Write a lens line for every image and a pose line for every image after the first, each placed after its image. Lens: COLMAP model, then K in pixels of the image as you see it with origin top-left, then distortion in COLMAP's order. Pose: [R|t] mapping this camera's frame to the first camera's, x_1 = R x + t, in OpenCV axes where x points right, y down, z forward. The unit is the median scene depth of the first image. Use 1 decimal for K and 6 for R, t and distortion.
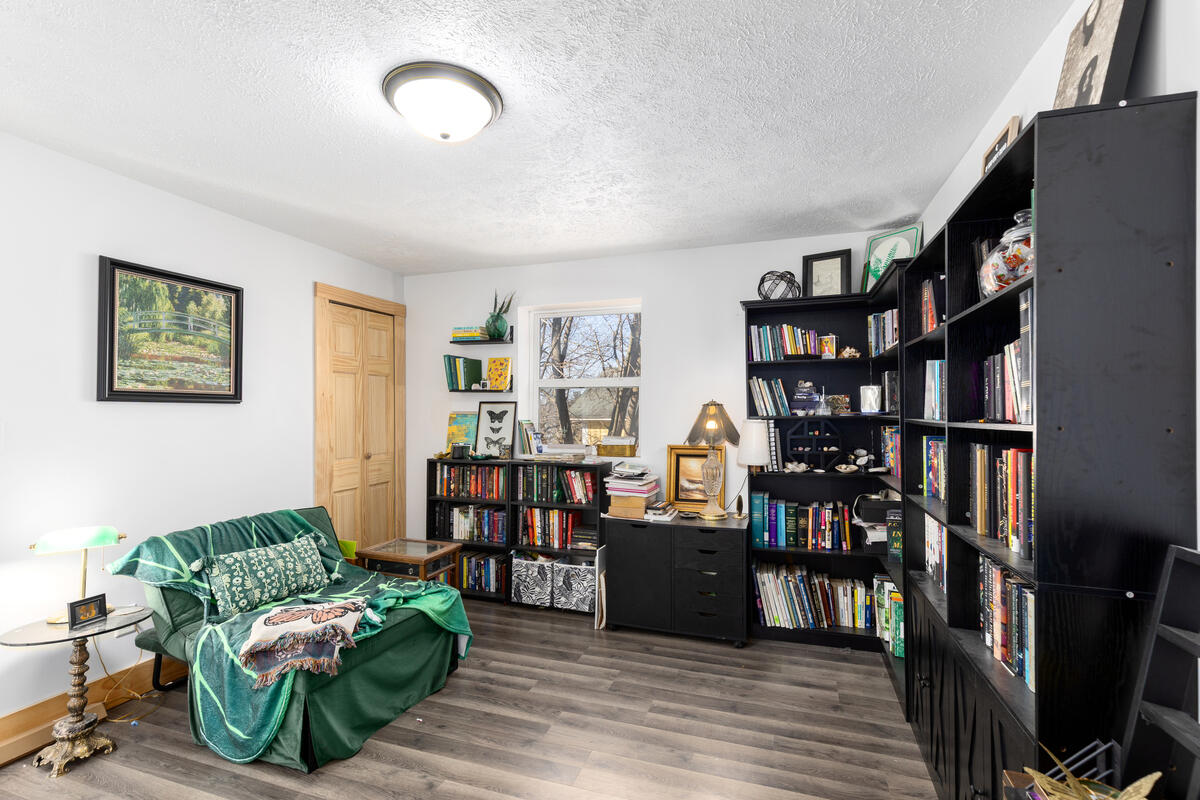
lens RADIAL K [[544.7, 0, 600.0], [0, 544.7, 400.0], [0, 0, 1]] dist [0.001898, -0.000897]
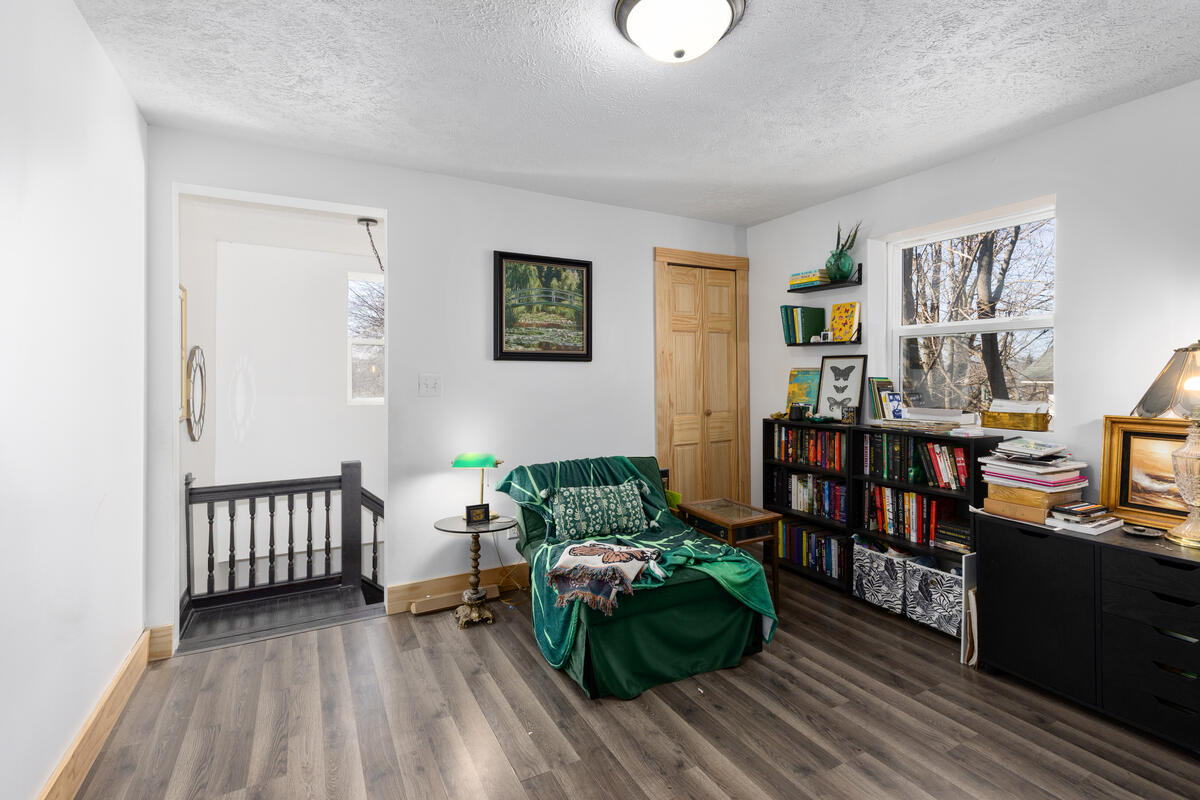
lens RADIAL K [[548.8, 0, 600.0], [0, 548.8, 372.8], [0, 0, 1]] dist [0.000186, -0.000836]
pose [[0.731969, -0.004724, -0.681322, 0.137319], [0.016414, 0.999808, 0.010702, 0.016769], [0.681140, -0.019017, 0.731906, 0.140845]]
